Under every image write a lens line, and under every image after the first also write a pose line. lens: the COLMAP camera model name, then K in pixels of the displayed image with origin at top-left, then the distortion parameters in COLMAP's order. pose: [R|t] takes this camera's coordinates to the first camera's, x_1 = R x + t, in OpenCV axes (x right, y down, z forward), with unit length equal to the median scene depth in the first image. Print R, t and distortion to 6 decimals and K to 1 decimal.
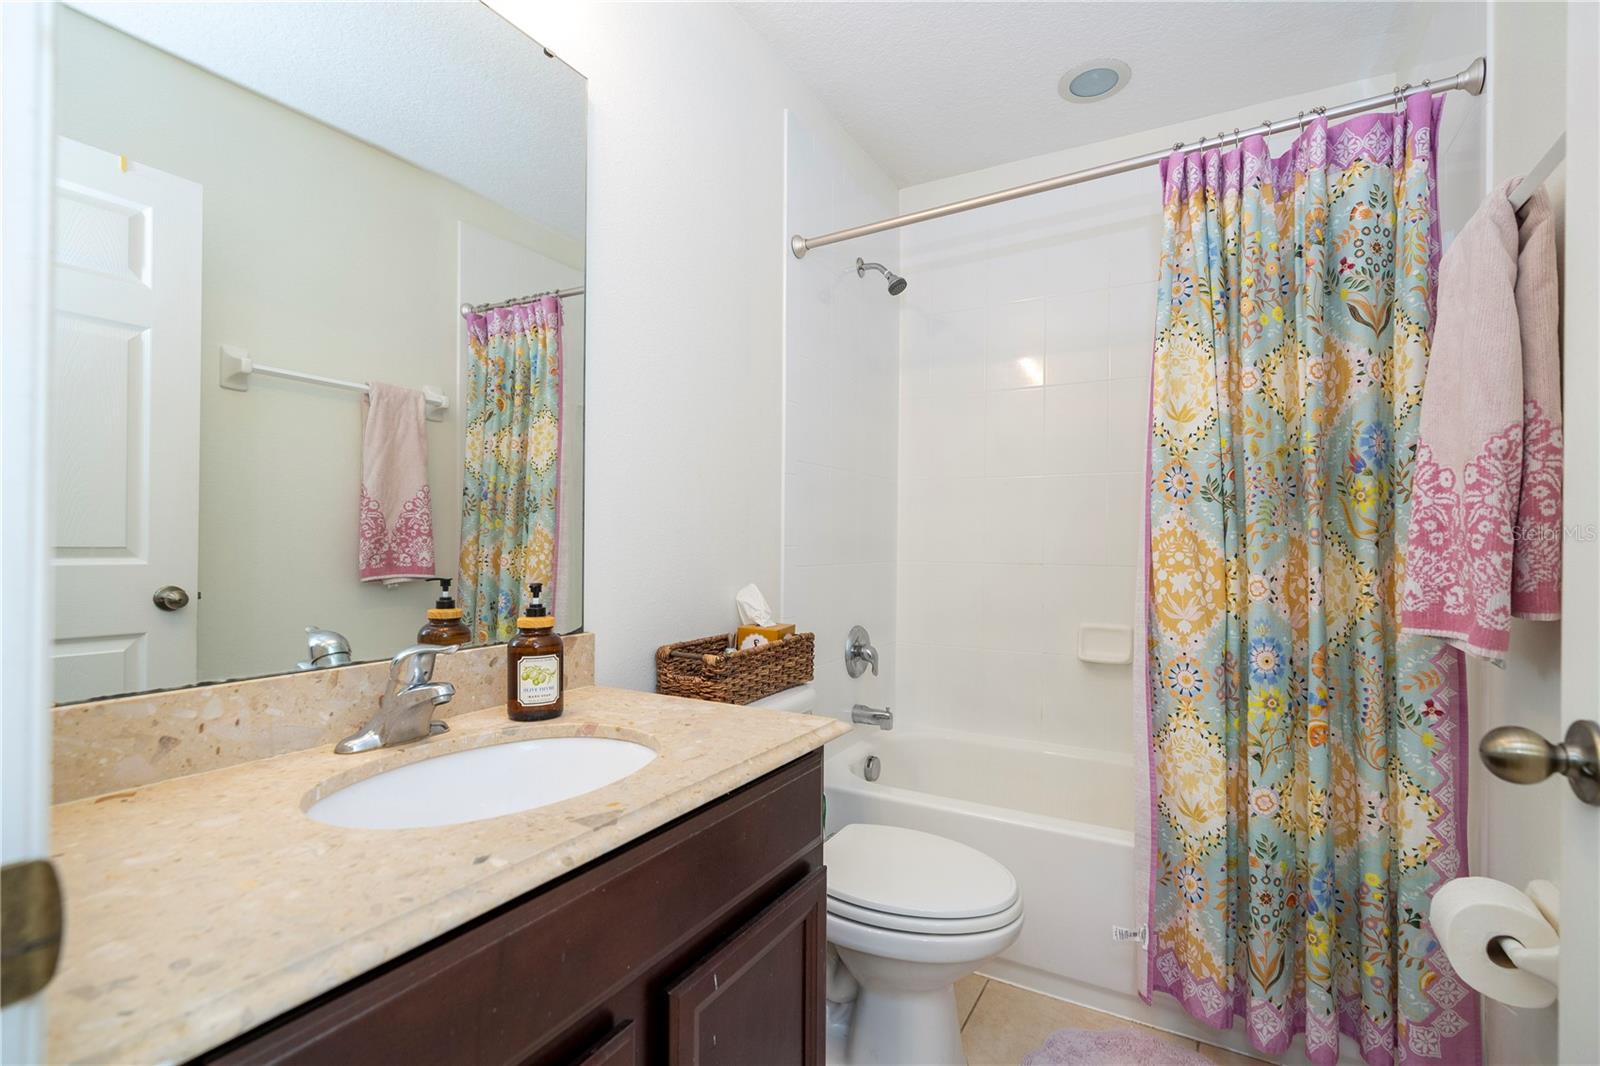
lens RADIAL K [[720.6, 0, 805.5], [0, 720.6, 531.7], [0, 0, 1]] dist [-0.004000, 0.003680]
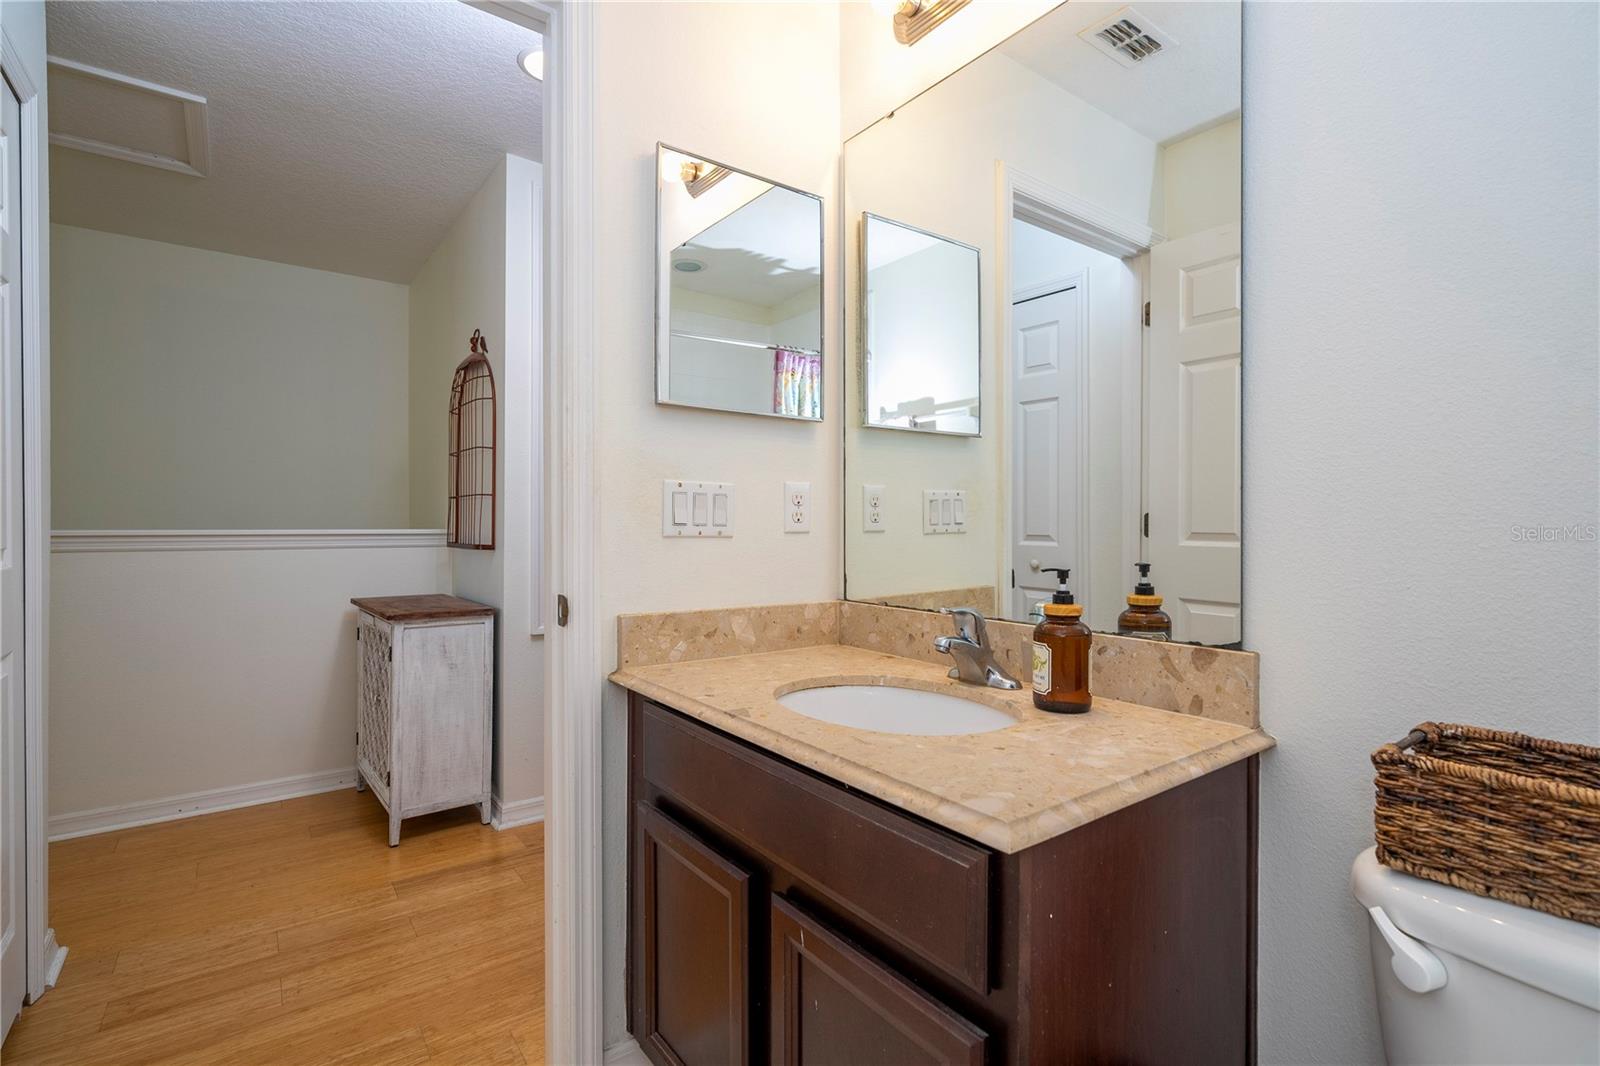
lens RADIAL K [[720.6, 0, 806.1], [0, 720.6, 529.9], [0, 0, 1]] dist [-0.004000, 0.003680]
pose [[-0.367741, -0.001448, -0.929927, 0.744831], [0.005724, 0.999976, -0.003820, 0.026682], [0.929911, -0.006728, -0.367724, 1.217440]]
